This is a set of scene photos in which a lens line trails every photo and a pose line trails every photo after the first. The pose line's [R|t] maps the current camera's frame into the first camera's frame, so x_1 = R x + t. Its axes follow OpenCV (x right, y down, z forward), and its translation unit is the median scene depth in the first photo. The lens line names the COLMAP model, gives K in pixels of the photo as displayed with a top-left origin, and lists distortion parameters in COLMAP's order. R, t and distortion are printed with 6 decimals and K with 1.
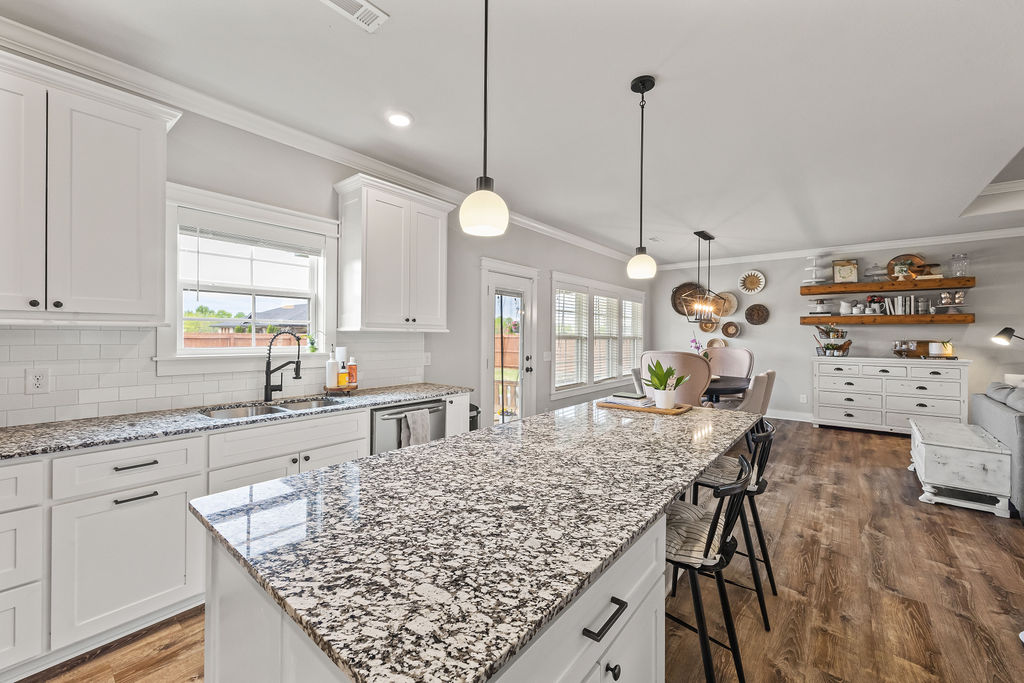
lens RADIAL K [[409.9, 0, 509.8], [0, 409.9, 332.4], [0, 0, 1]] dist [-0.003054, 0.000654]
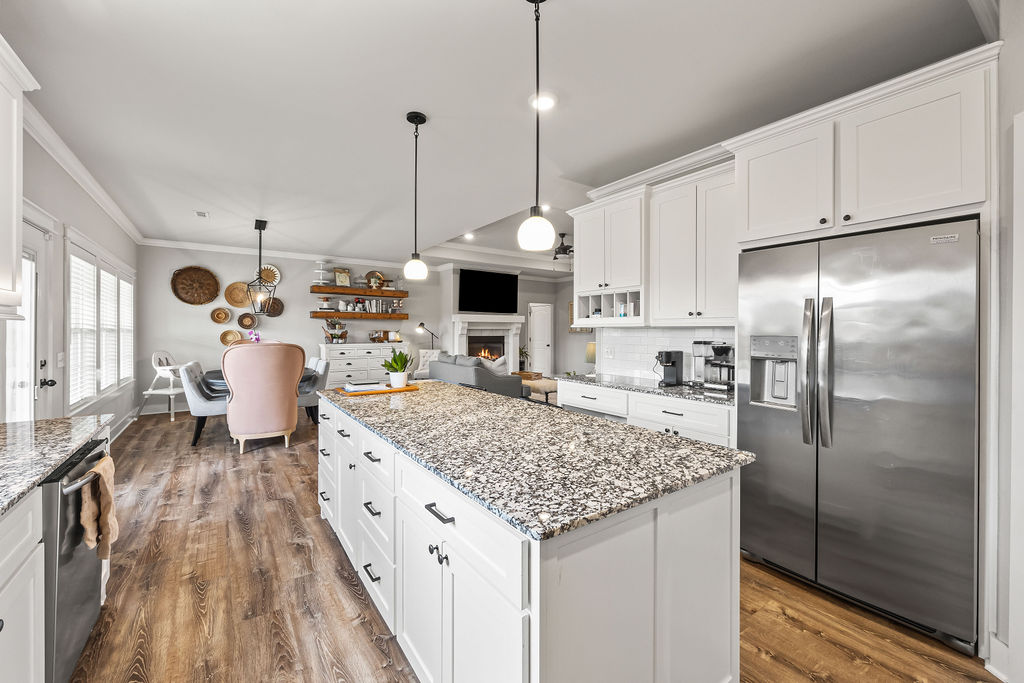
lens RADIAL K [[409.9, 0, 505.3], [0, 409.9, 332.5], [0, 0, 1]] dist [-0.003054, 0.000654]
pose [[0.272357, -0.012048, 0.962121, -0.307658], [-0.008237, 0.999856, 0.014853, 0.001239], [-0.962161, -0.011970, 0.272218, 0.165788]]
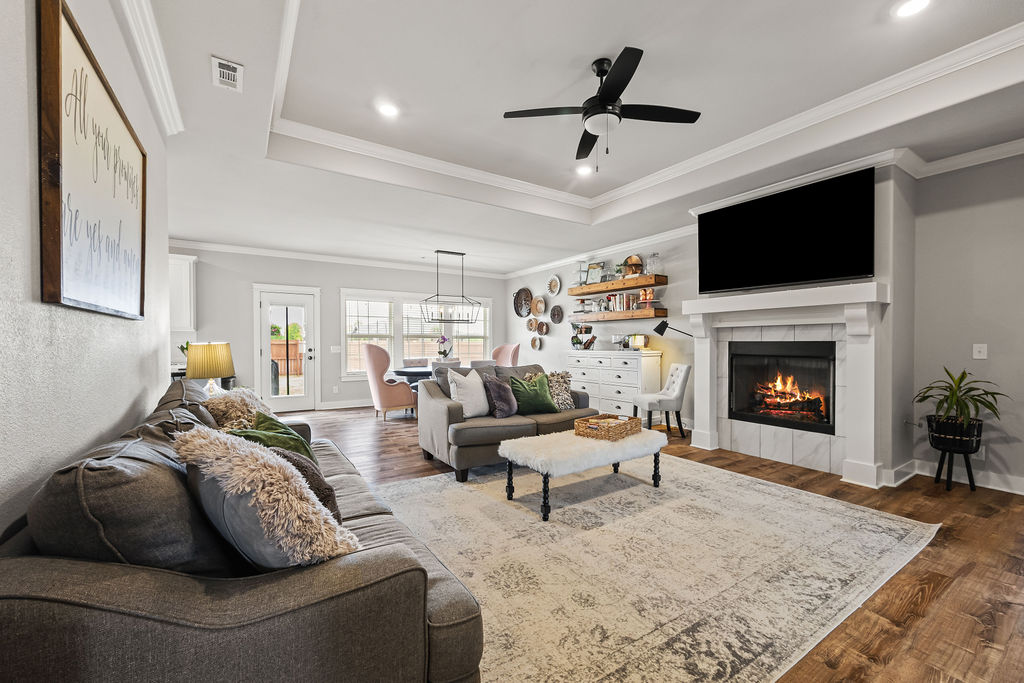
lens RADIAL K [[409.9, 0, 514.4], [0, 409.9, 349.9], [0, 0, 1]] dist [-0.003054, 0.000654]
pose [[0.955901, -0.003950, -0.293661, 1.017162], [0.011325, 0.999662, 0.023417, 0.031758], [0.293469, -0.025710, 0.955623, -0.143829]]
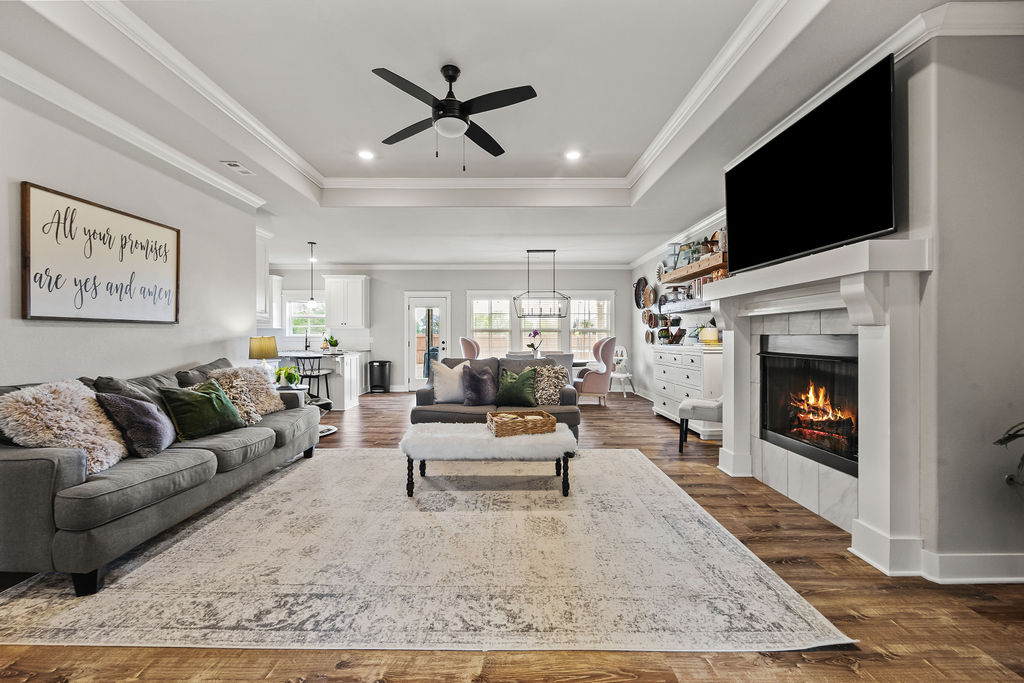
lens RADIAL K [[409.9, 0, 510.8], [0, 409.9, 336.3], [0, 0, 1]] dist [-0.003054, 0.000654]
pose [[0.640504, -0.009685, -0.767894, 1.403356], [0.013170, 0.999912, -0.001625, 0.037536], [0.767842, -0.009072, 0.640575, 0.081069]]
